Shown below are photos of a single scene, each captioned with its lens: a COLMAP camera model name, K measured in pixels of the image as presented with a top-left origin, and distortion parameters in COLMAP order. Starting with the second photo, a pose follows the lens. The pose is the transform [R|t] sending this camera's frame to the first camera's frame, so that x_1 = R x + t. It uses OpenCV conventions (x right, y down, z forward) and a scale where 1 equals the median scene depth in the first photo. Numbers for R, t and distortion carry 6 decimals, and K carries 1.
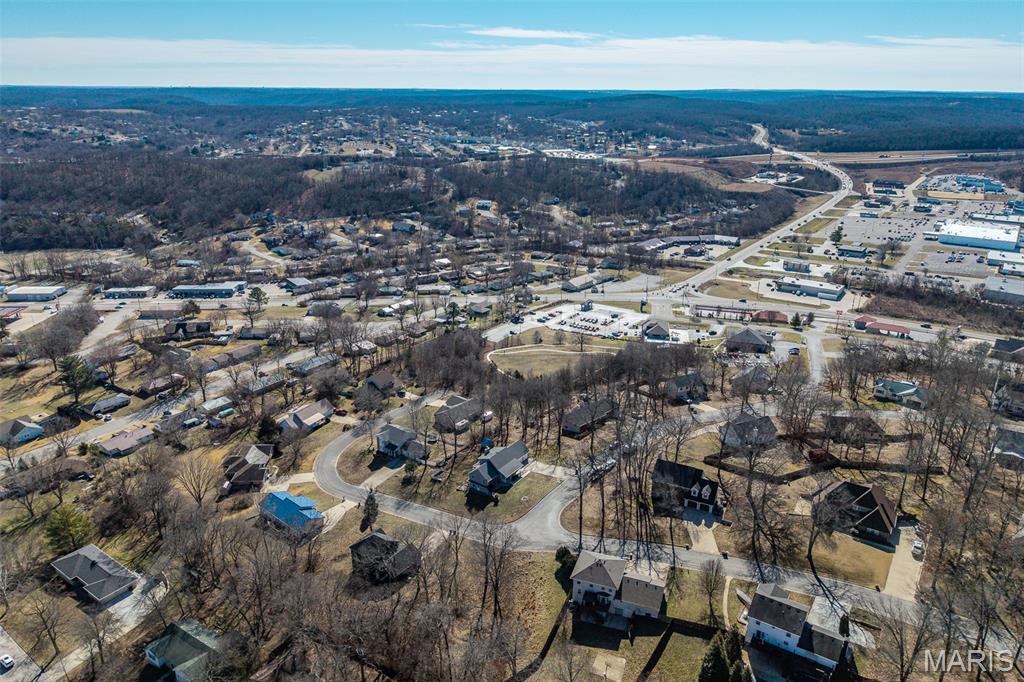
lens RADIAL K [[681.5, 0, 515.1], [0, 681.5, 345.1], [0, 0, 1]] dist [0.050211, -0.071890]
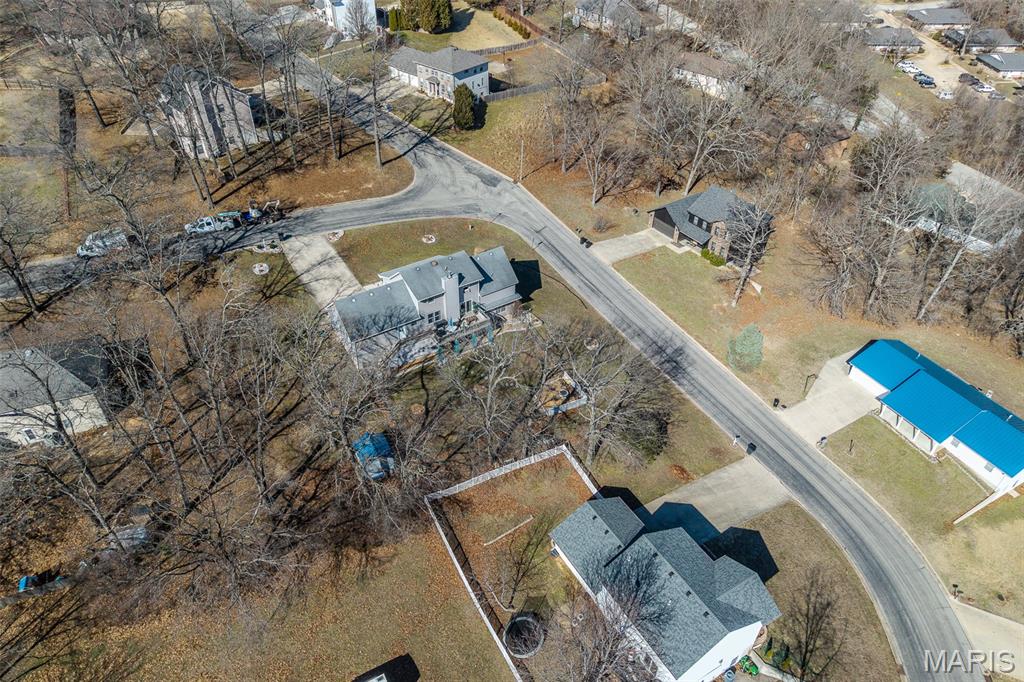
lens RADIAL K [[681.5, 0, 515.1], [0, 681.5, 345.1], [0, 0, 1]] dist [0.050211, -0.071890]
pose [[-0.932384, -0.237878, 0.272165, -0.072514], [0.116147, 0.515857, 0.848764, -0.053811], [-0.342301, 0.822986, -0.453348, 0.466724]]
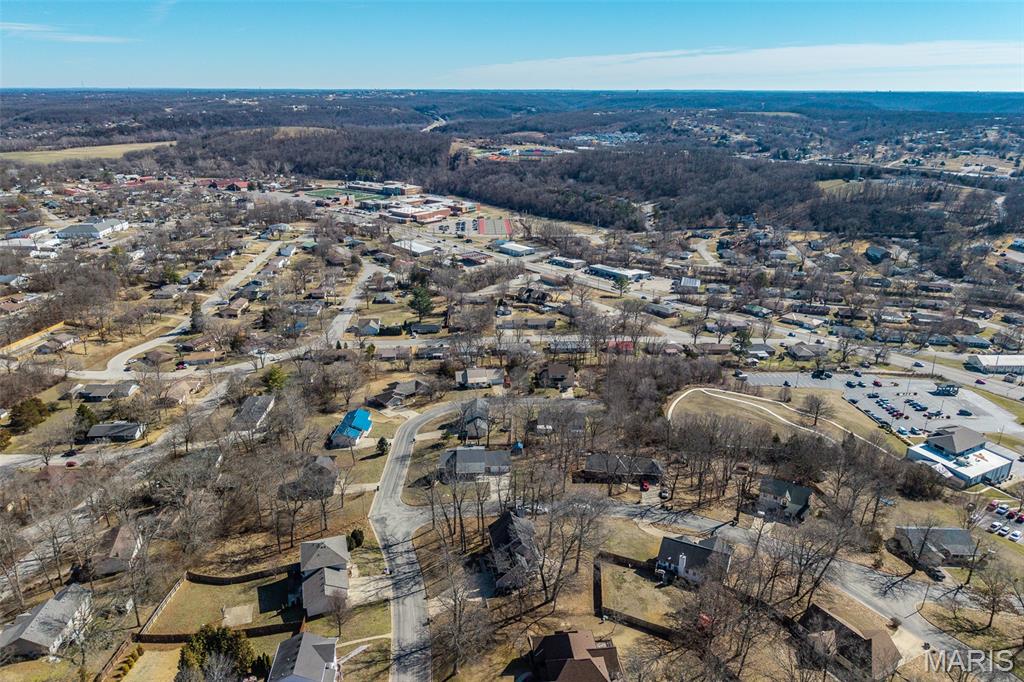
lens RADIAL K [[681.5, 0, 515.1], [0, 681.5, 345.1], [0, 0, 1]] dist [0.050211, -0.071890]
pose [[0.615024, 0.272898, -0.739778, 0.282458], [-0.277355, 0.953116, 0.121014, -0.051314], [0.738119, 0.130755, 0.661879, 0.138756]]
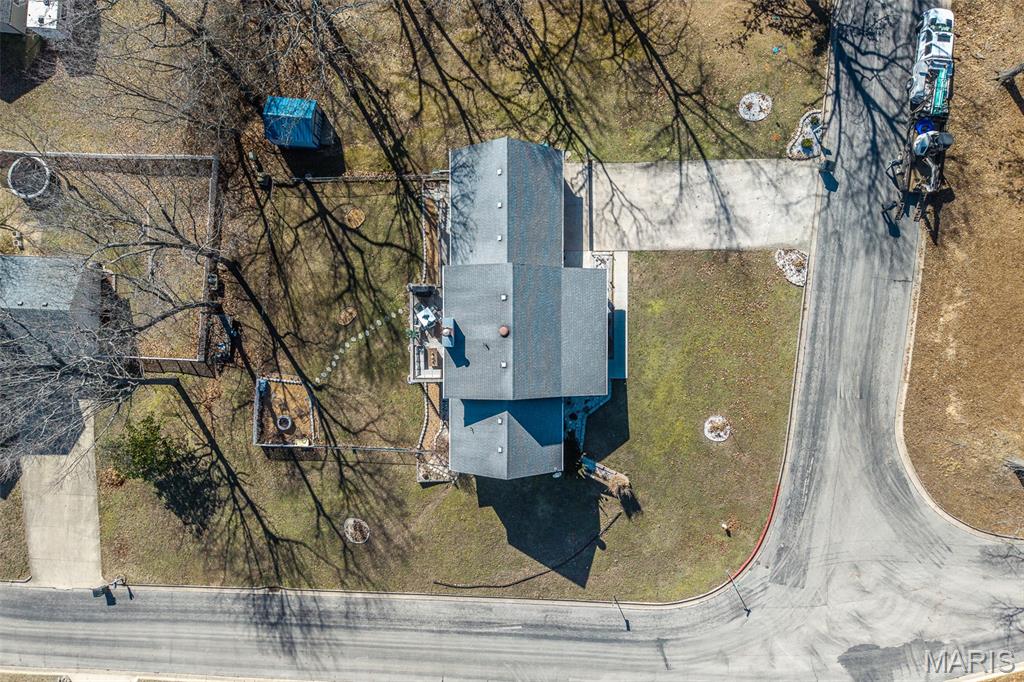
lens RADIAL K [[677.1, 0, 512.0], [0, 677.1, 341.0], [0, 0, 1]] dist [0.000173, 0.002357]
pose [[0.814639, -0.579938, 0.005928, -0.011253], [0.188850, 0.274914, 0.942740, -0.012252], [-0.548360, -0.766873, 0.333477, 0.363043]]
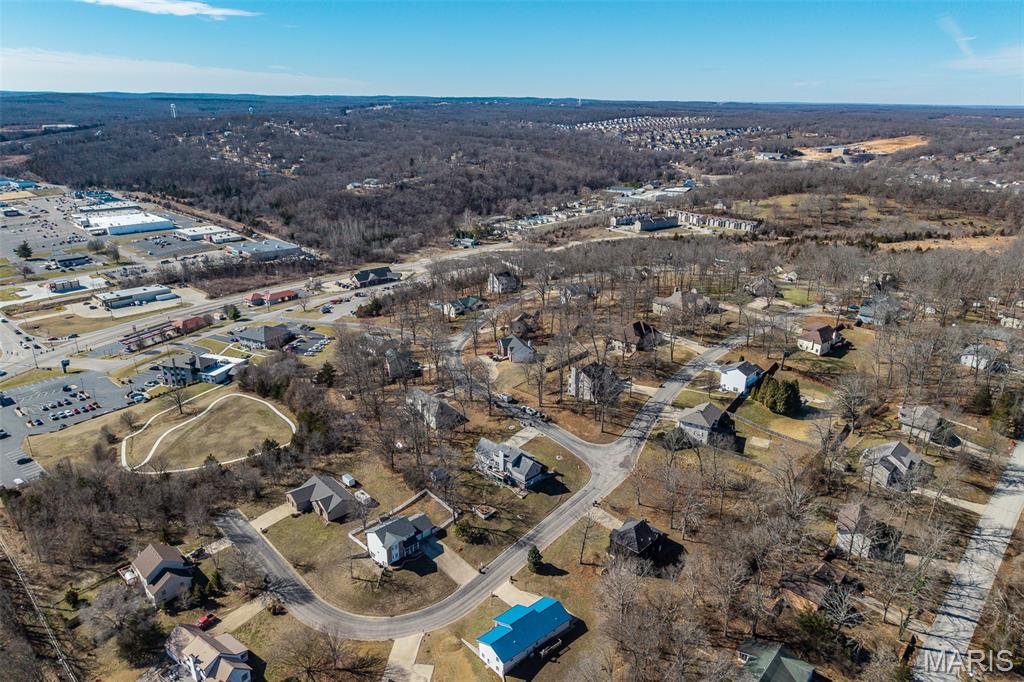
lens RADIAL K [[693.3, 0, 516.2], [0, 693.3, 301.5], [0, 0, 1]] dist [0.042016, -0.037864]
pose [[0.135747, -0.279873, 0.950391, -0.364573], [0.334047, 0.916030, 0.222041, -0.102372], [-0.932730, 0.287333, 0.217839, 0.276546]]
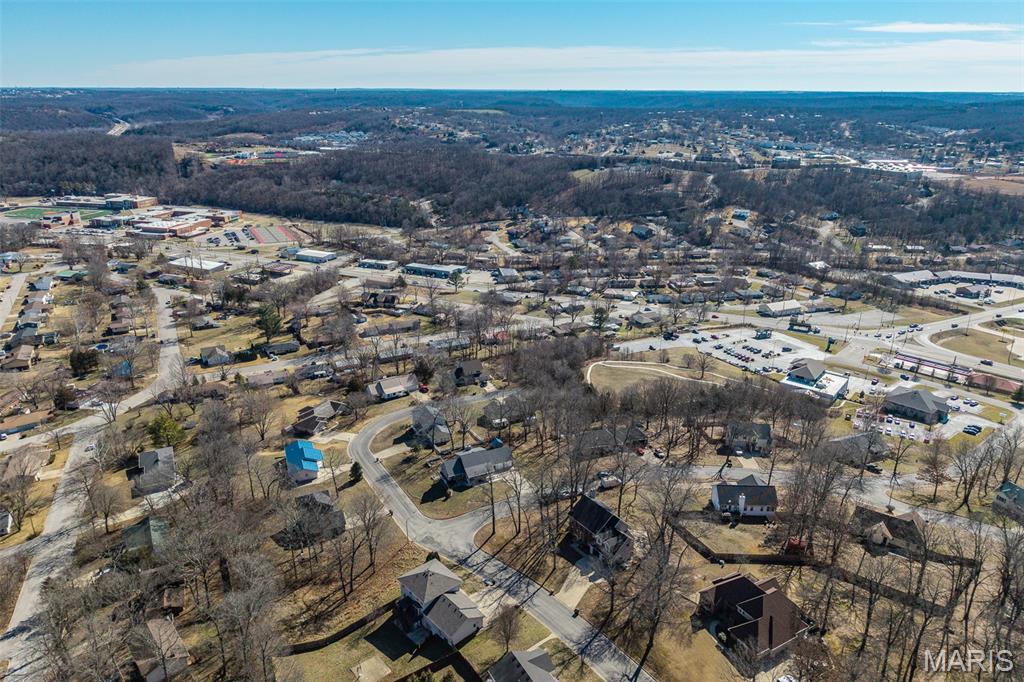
lens RADIAL K [[681.5, 0, 515.1], [0, 681.5, 345.1], [0, 0, 1]] dist [0.050211, -0.071890]
pose [[0.882339, 0.162398, -0.441706, 0.174804], [-0.163954, 0.985849, 0.034947, -0.016994], [0.441131, 0.041584, 0.896479, 0.045912]]
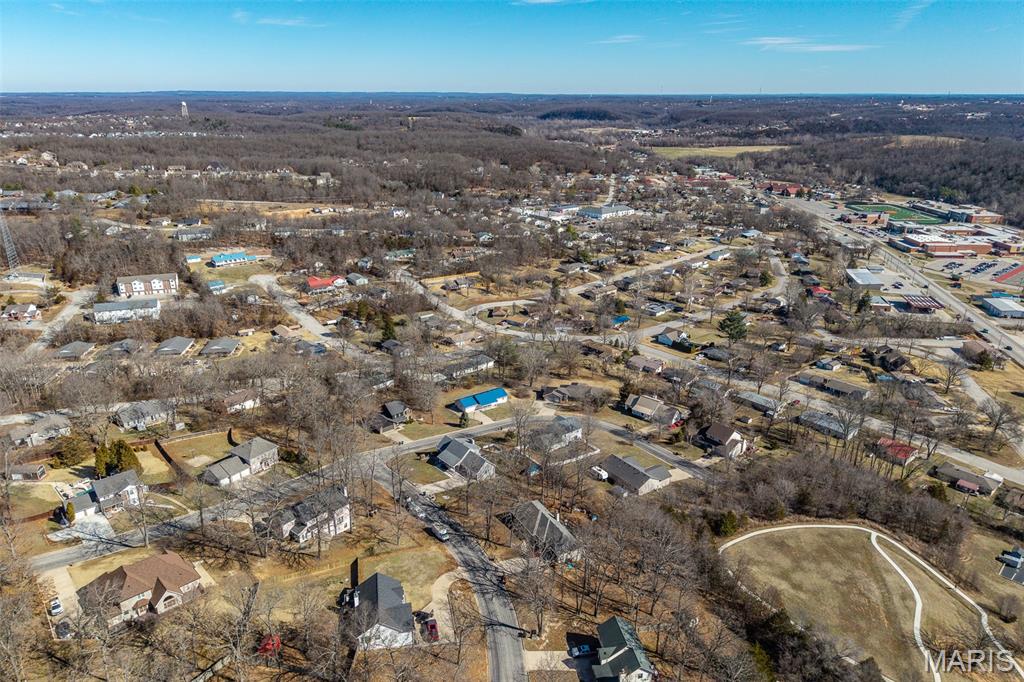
lens RADIAL K [[681.5, 0, 515.1], [0, 681.5, 345.1], [0, 0, 1]] dist [0.050211, -0.071890]
pose [[-0.248310, 0.328773, -0.911181, 0.332431], [-0.343242, 0.849747, 0.400145, -0.161287], [0.905830, 0.412115, -0.098152, 0.434344]]
